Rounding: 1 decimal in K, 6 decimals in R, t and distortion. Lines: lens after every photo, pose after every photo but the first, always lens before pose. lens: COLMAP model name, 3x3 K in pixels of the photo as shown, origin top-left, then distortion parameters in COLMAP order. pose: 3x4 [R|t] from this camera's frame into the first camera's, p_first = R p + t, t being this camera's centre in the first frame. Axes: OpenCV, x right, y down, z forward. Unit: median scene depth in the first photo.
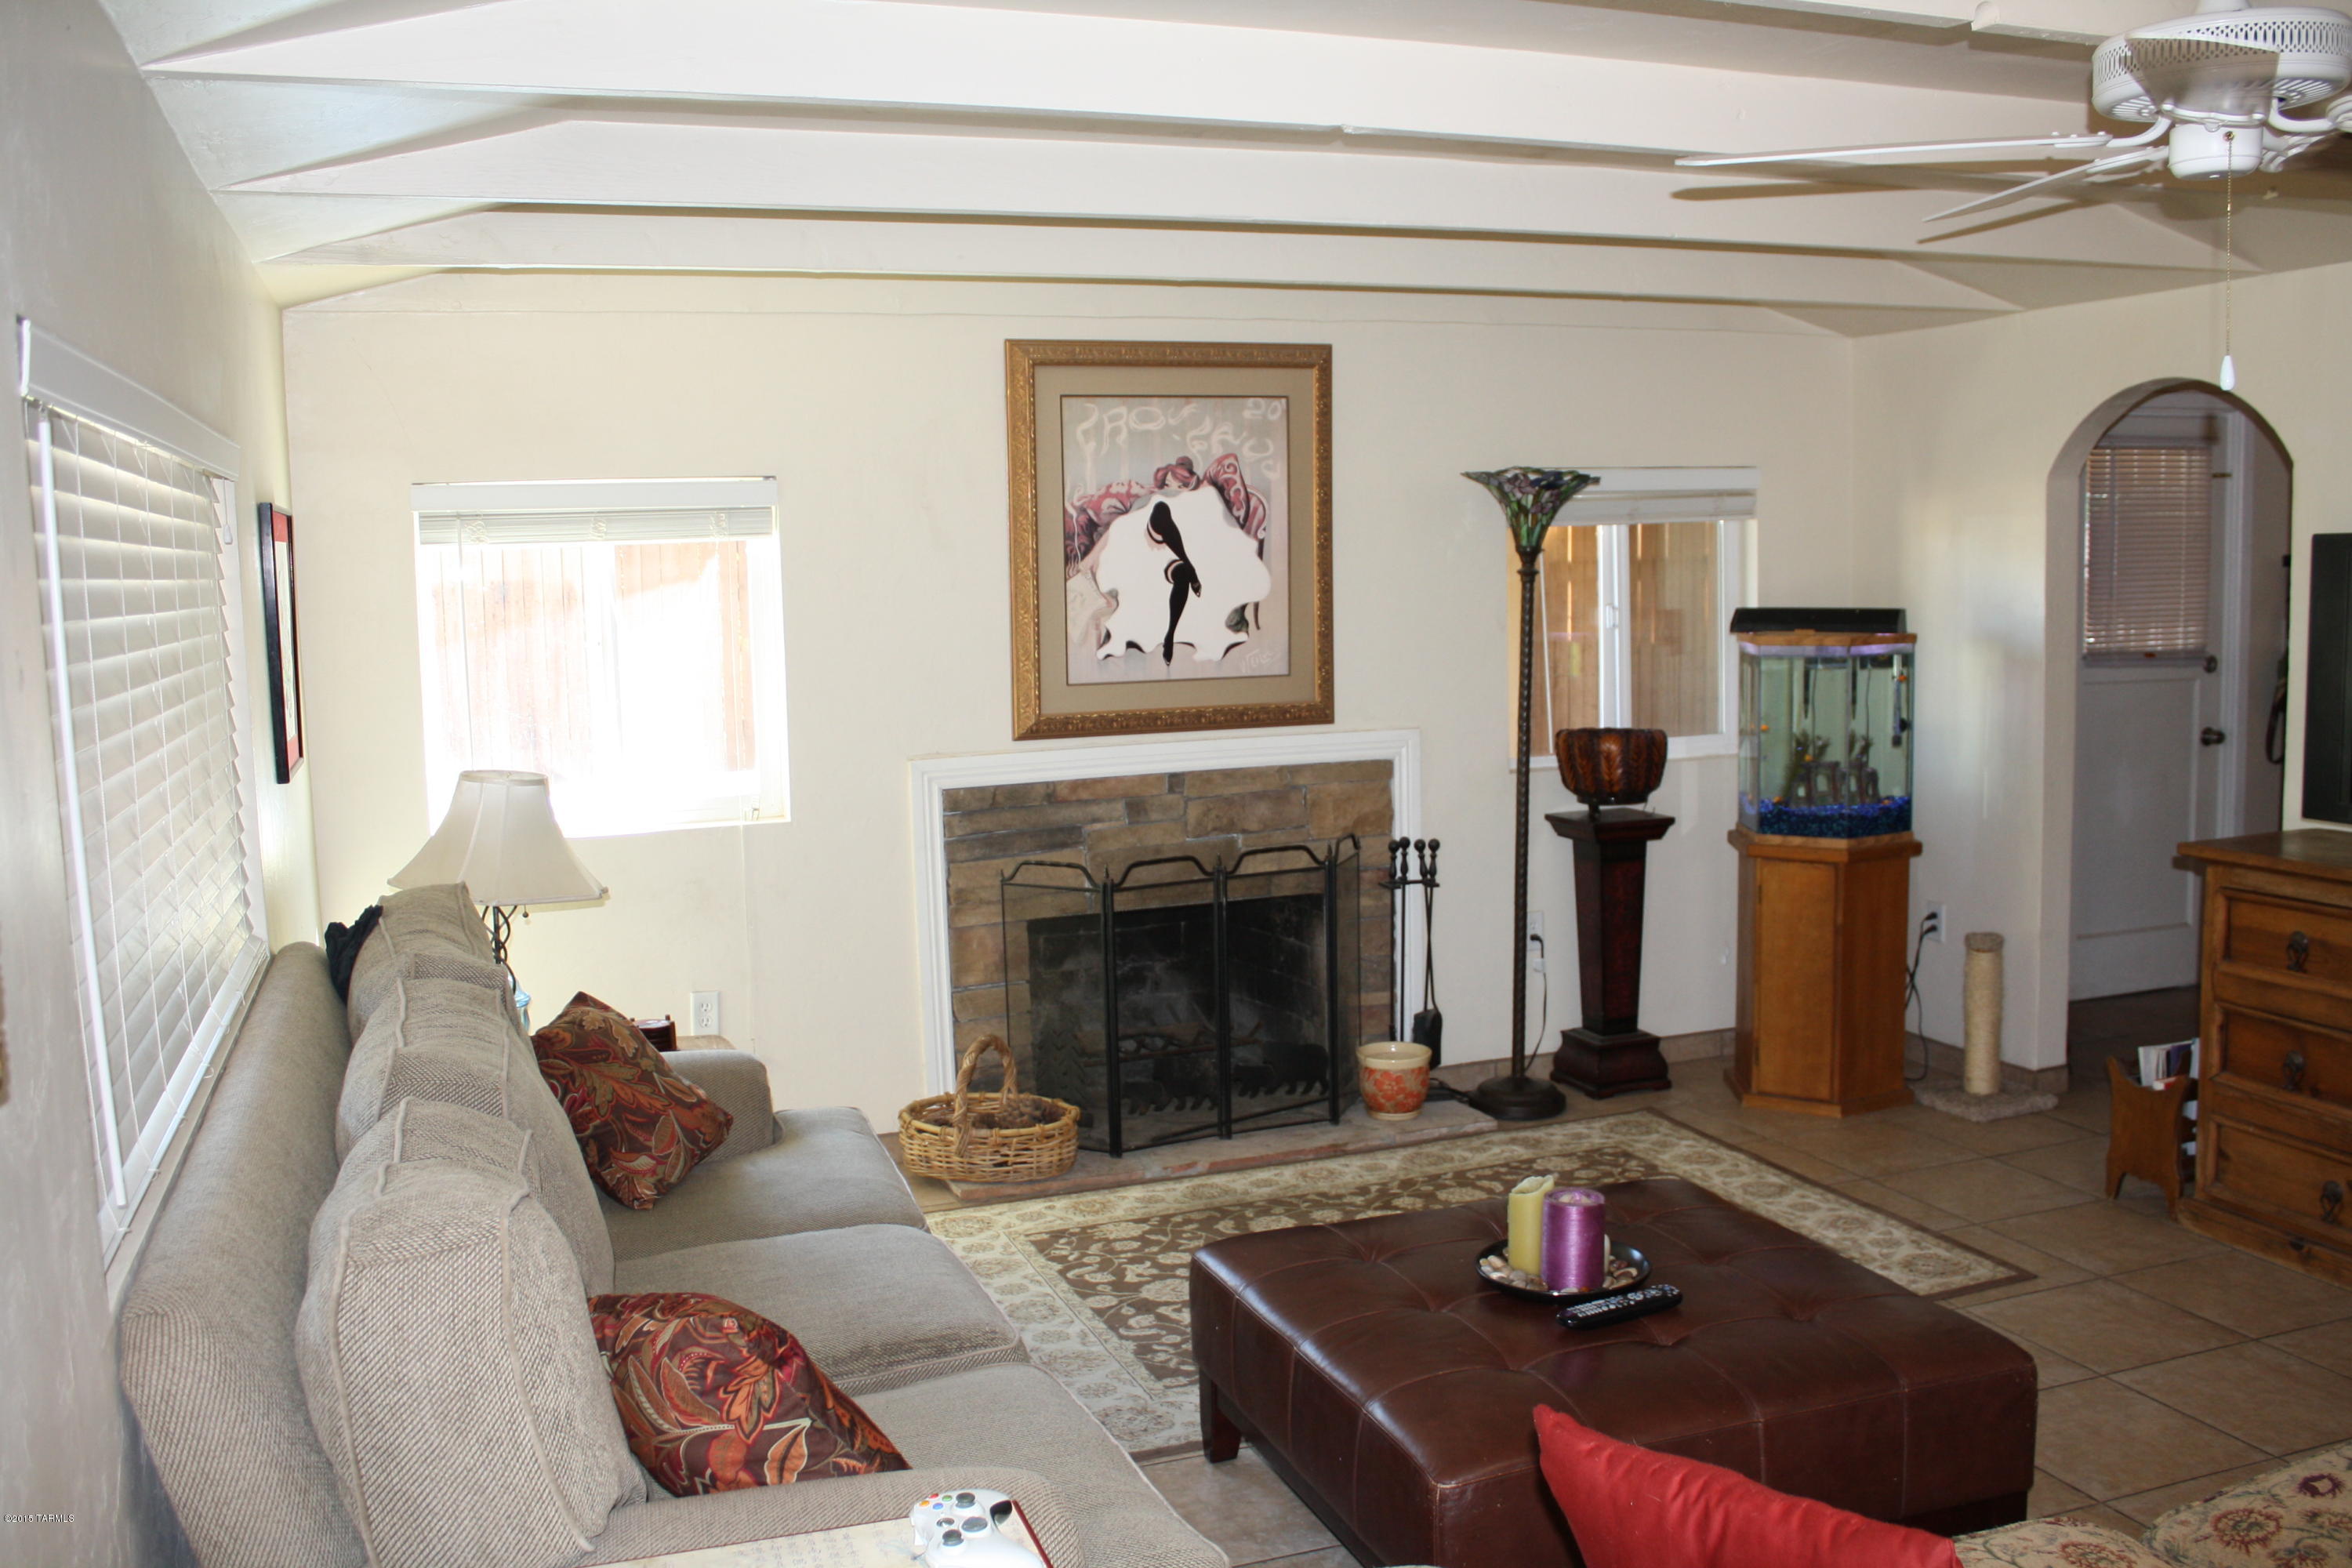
lens RADIAL K [[2047.8, 0, 1176.0], [0, 2047.8, 784.0], [0, 0, 1]] dist [-0.161708, 0.150718]
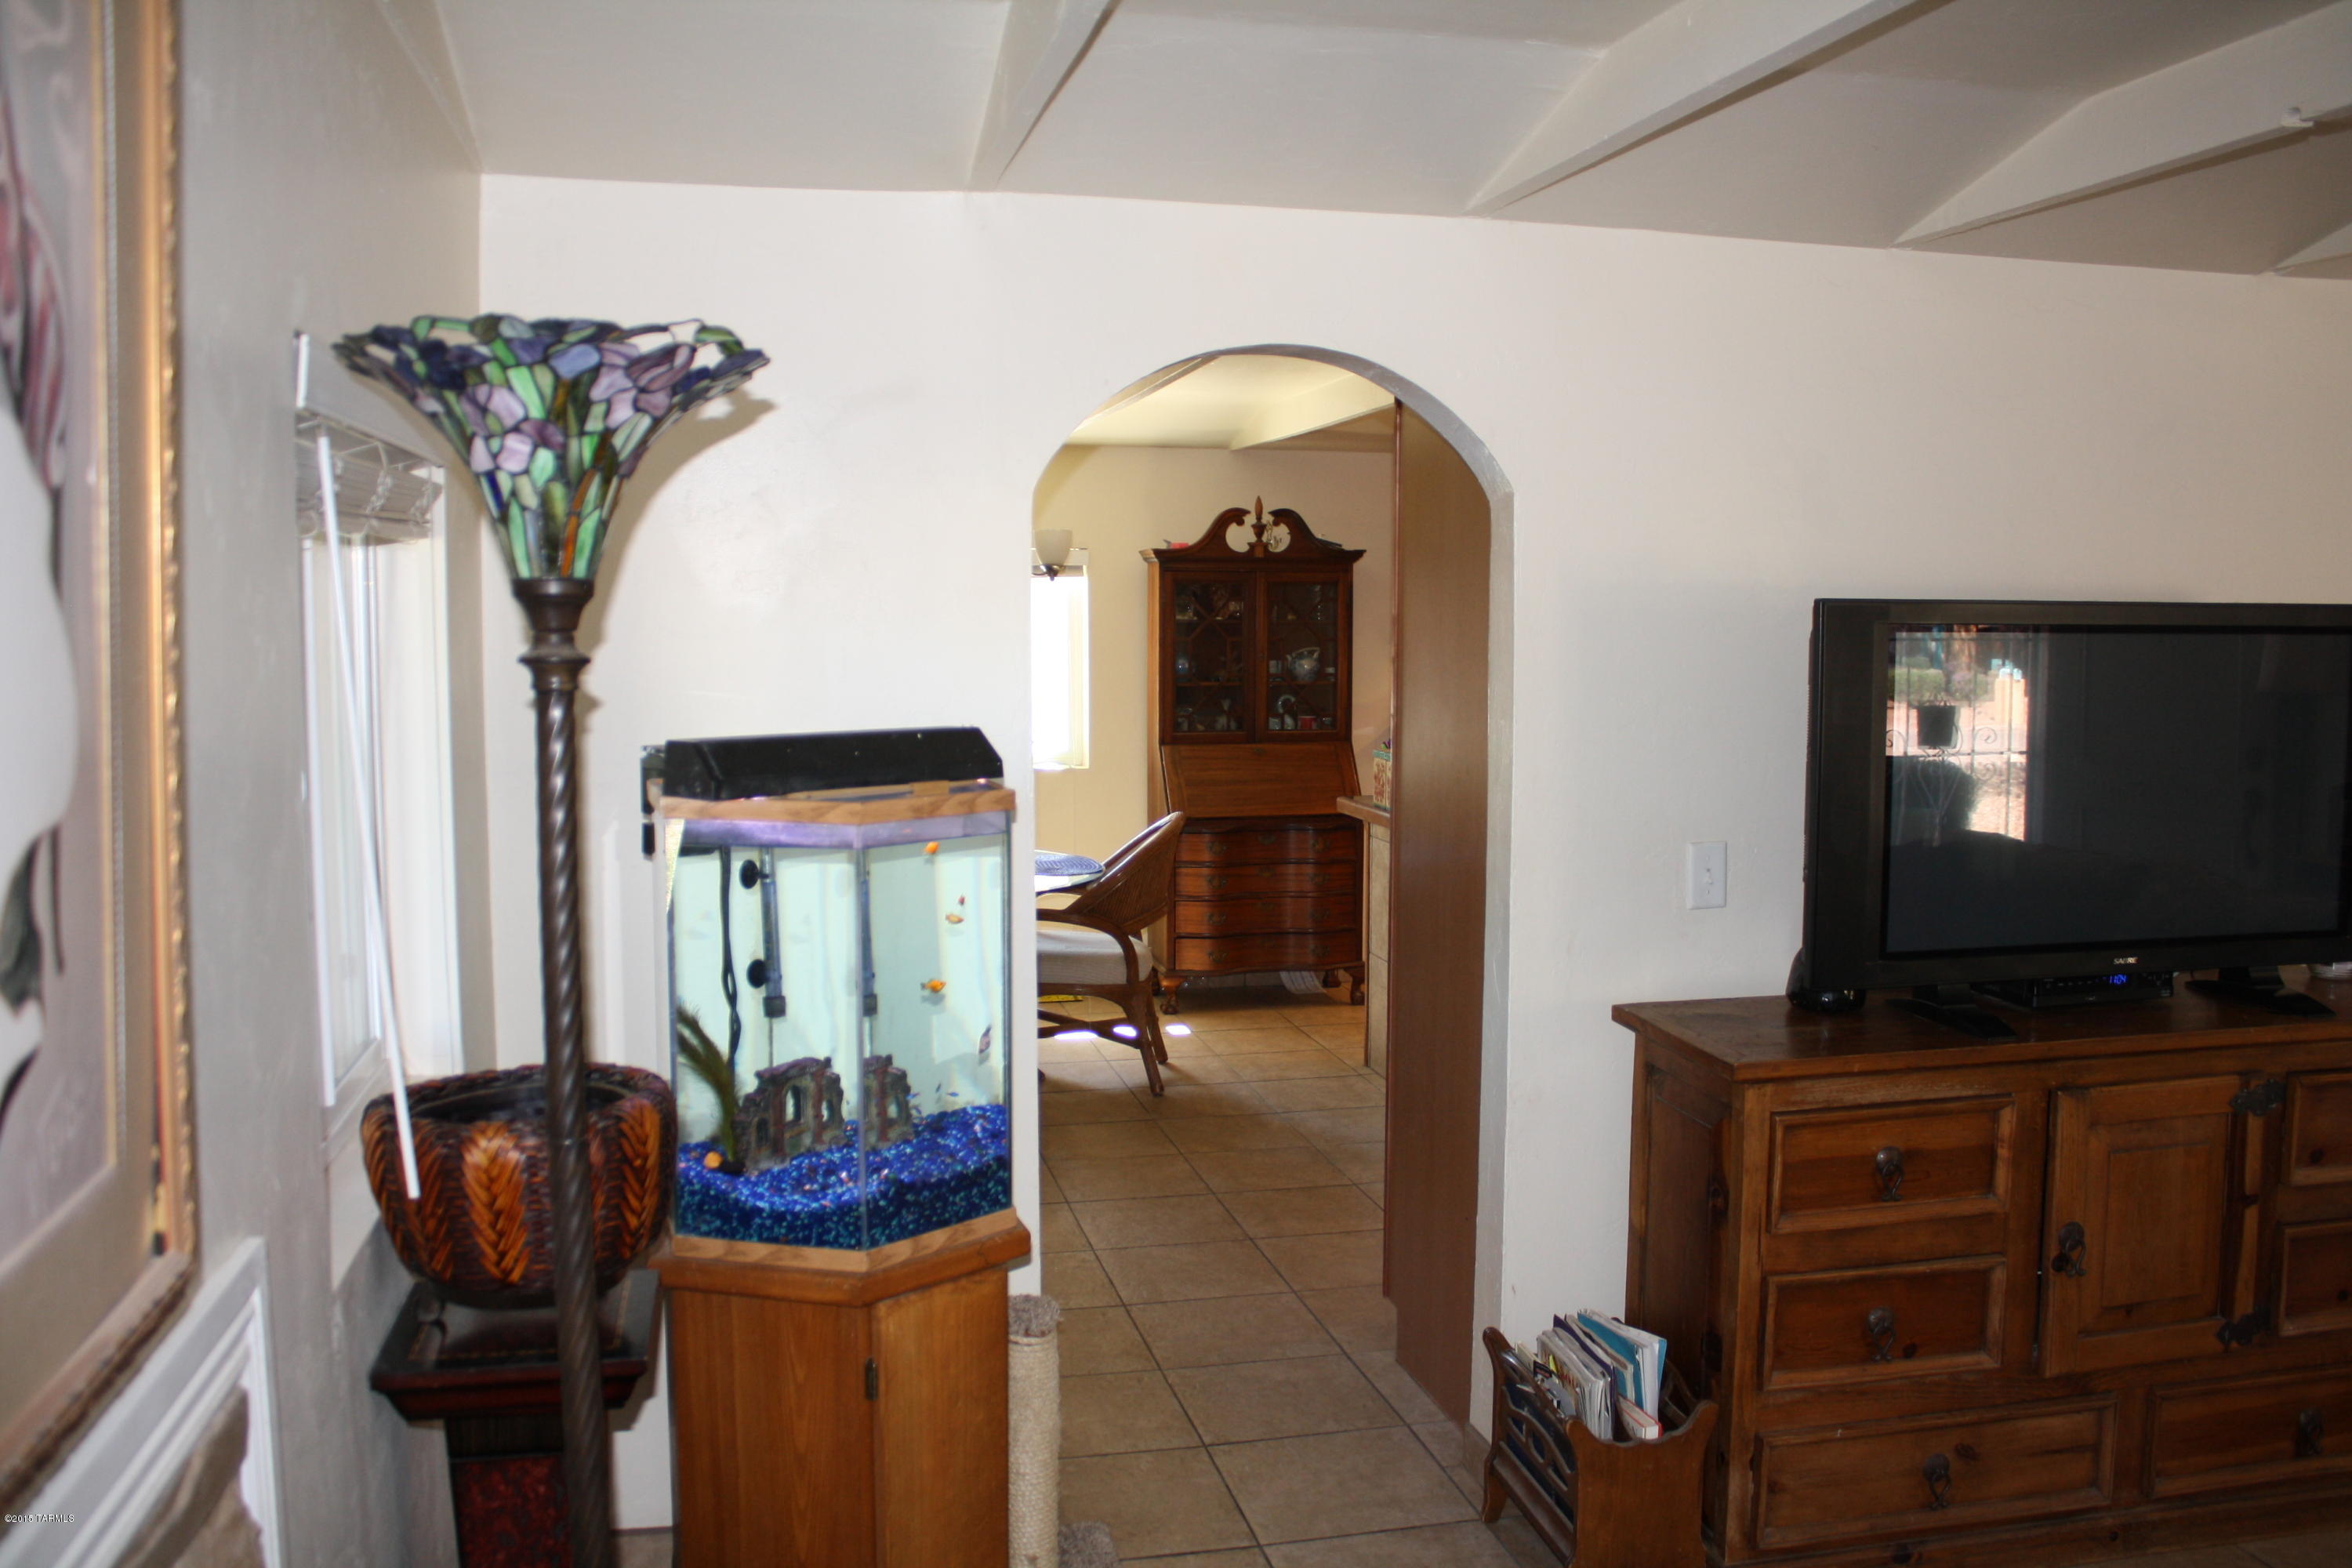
lens RADIAL K [[1971.3, 0, 1176.0], [0, 1971.3, 784.0], [0, 0, 1]] dist [-0.159685, 0.137302]
pose [[0.139331, -0.054609, 0.988739, -0.126488], [0.110799, 0.993068, 0.039234, -0.089632], [-0.984028, 0.104085, 0.144416, 0.892249]]
